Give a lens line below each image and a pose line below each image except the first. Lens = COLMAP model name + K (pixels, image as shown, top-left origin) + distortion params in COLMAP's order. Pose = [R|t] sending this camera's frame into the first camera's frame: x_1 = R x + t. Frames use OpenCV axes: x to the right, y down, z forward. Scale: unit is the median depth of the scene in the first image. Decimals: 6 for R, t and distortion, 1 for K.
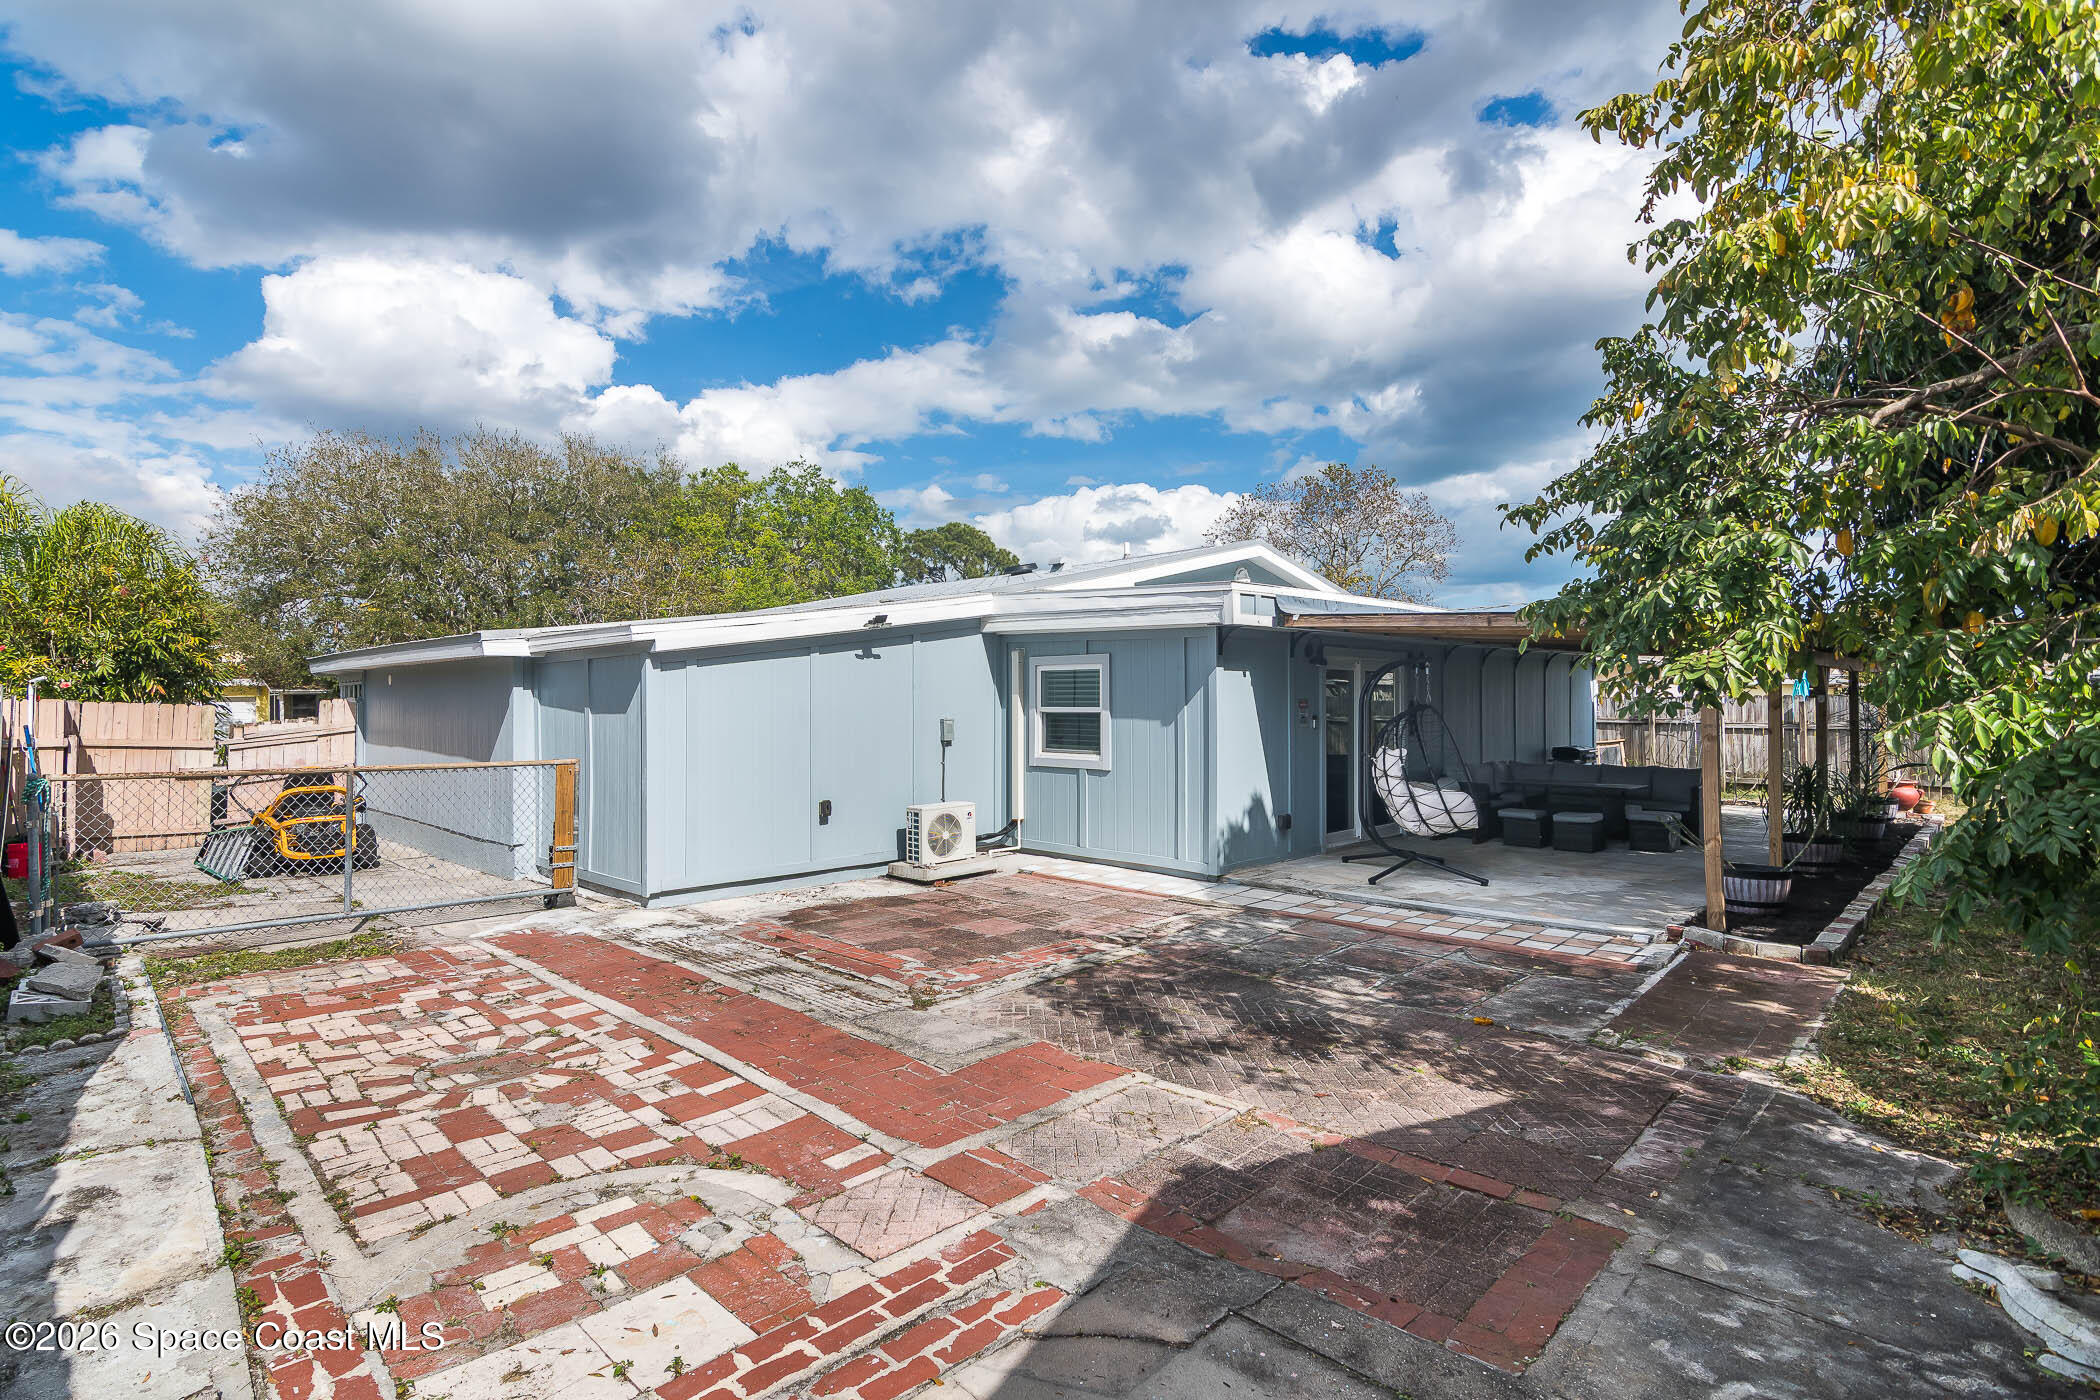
lens RADIAL K [[1024.7, 0, 1033.3], [0, 1024.7, 687.4], [0, 0, 1]] dist [-0.008275, -0.002466]
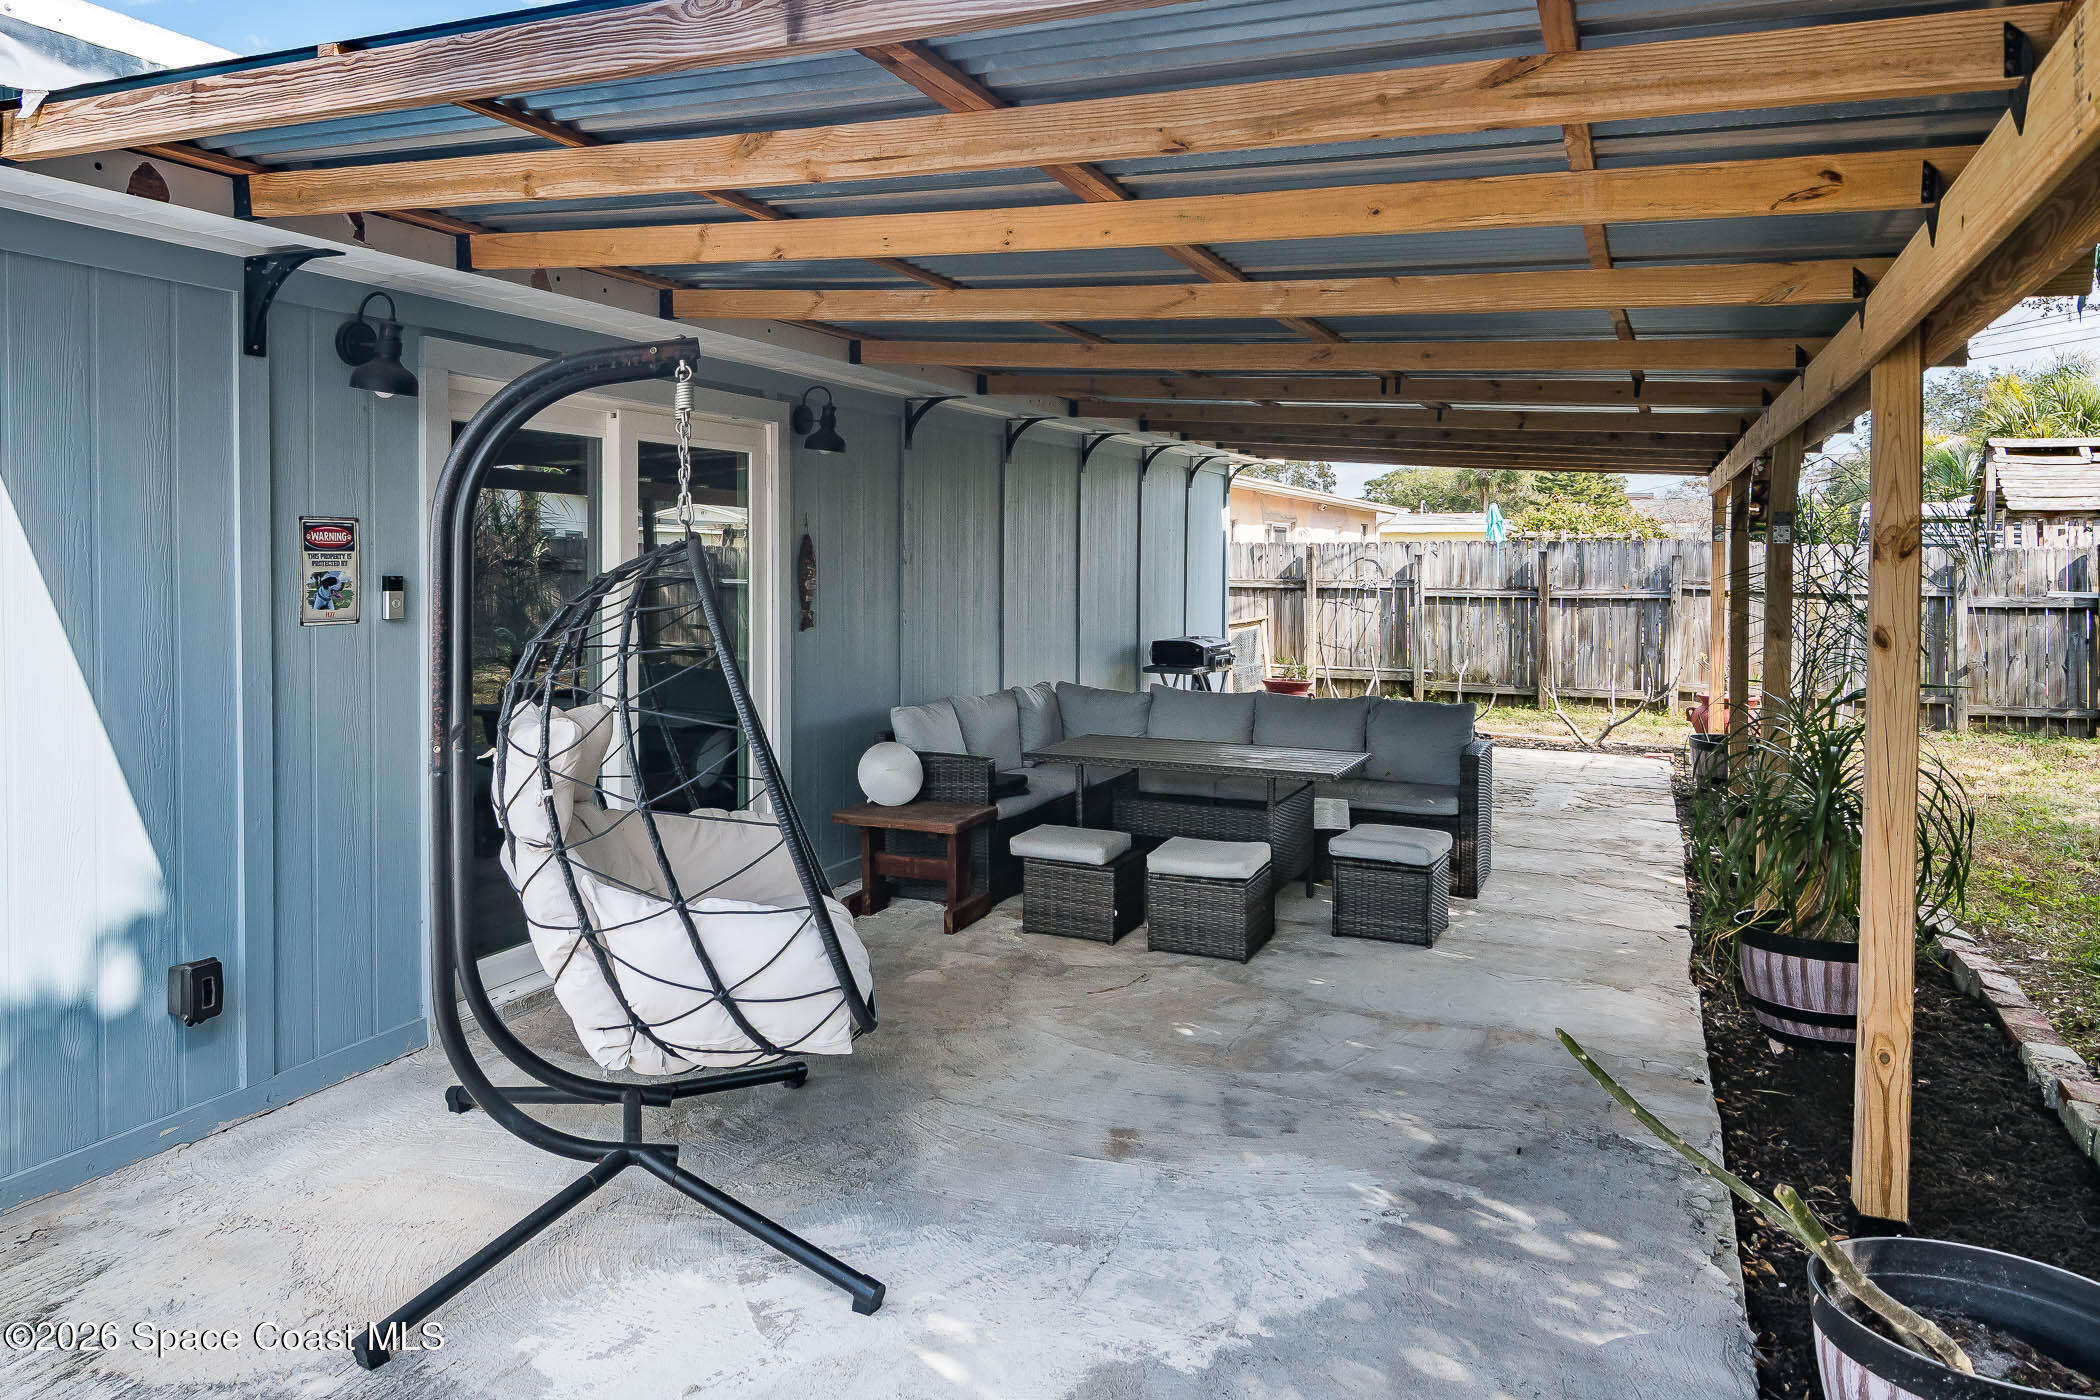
lens RADIAL K [[1422.3, 0, 925.8], [0, 1422.3, 583.9], [0, 0, 1]] dist [-0.000673, -0.005771]
pose [[0.952613, -0.002437, 0.304174, 0.513435], [-0.008274, 0.999390, 0.033919, 0.025947], [-0.304072, -0.034829, 0.952012, 1.003884]]
